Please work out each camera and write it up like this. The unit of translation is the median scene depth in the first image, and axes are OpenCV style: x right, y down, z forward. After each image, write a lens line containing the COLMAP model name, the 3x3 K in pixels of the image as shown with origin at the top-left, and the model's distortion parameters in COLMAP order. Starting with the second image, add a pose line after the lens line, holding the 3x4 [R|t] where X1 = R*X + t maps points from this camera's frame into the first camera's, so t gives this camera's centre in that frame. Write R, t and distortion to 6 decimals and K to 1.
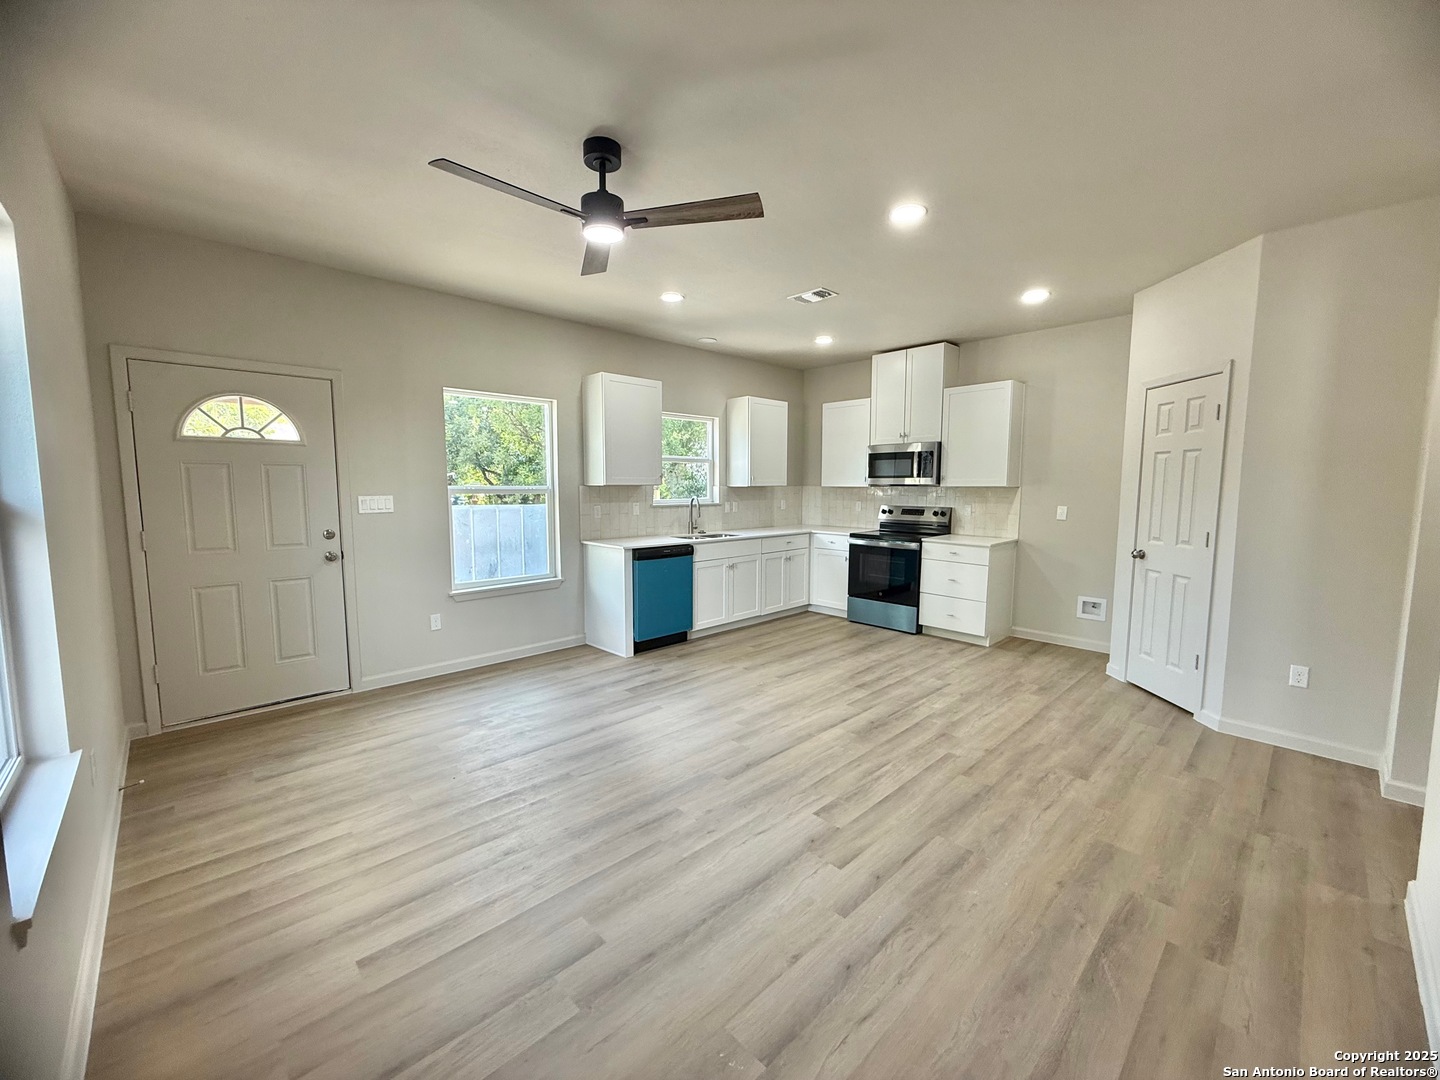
lens RADIAL K [[575.8, 0, 717.3], [0, 575.8, 539.4], [0, 0, 1]] dist [0.002212, 0.000091]
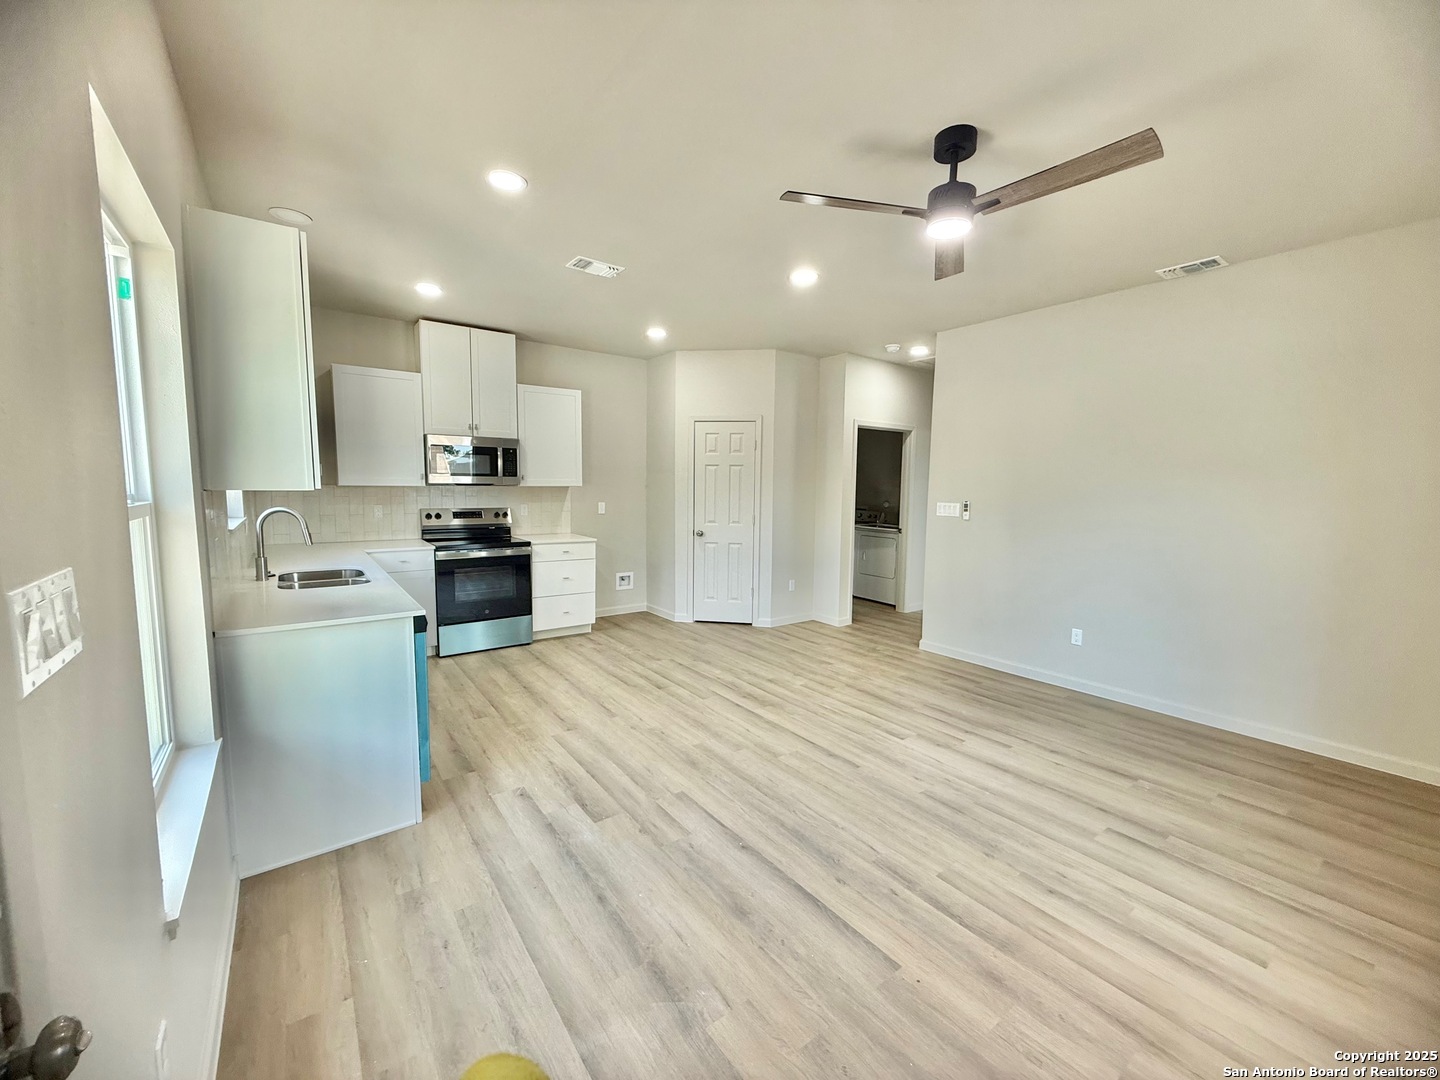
lens RADIAL K [[575.8, 0, 716.8], [0, 575.8, 542.6], [0, 0, 1]] dist [0.002212, 0.000091]
pose [[0.127490, -0.103808, 0.986393, -0.794518], [0.082049, 0.992203, 0.093814, -0.093523], [-0.988440, 0.068972, 0.135013, 0.835556]]
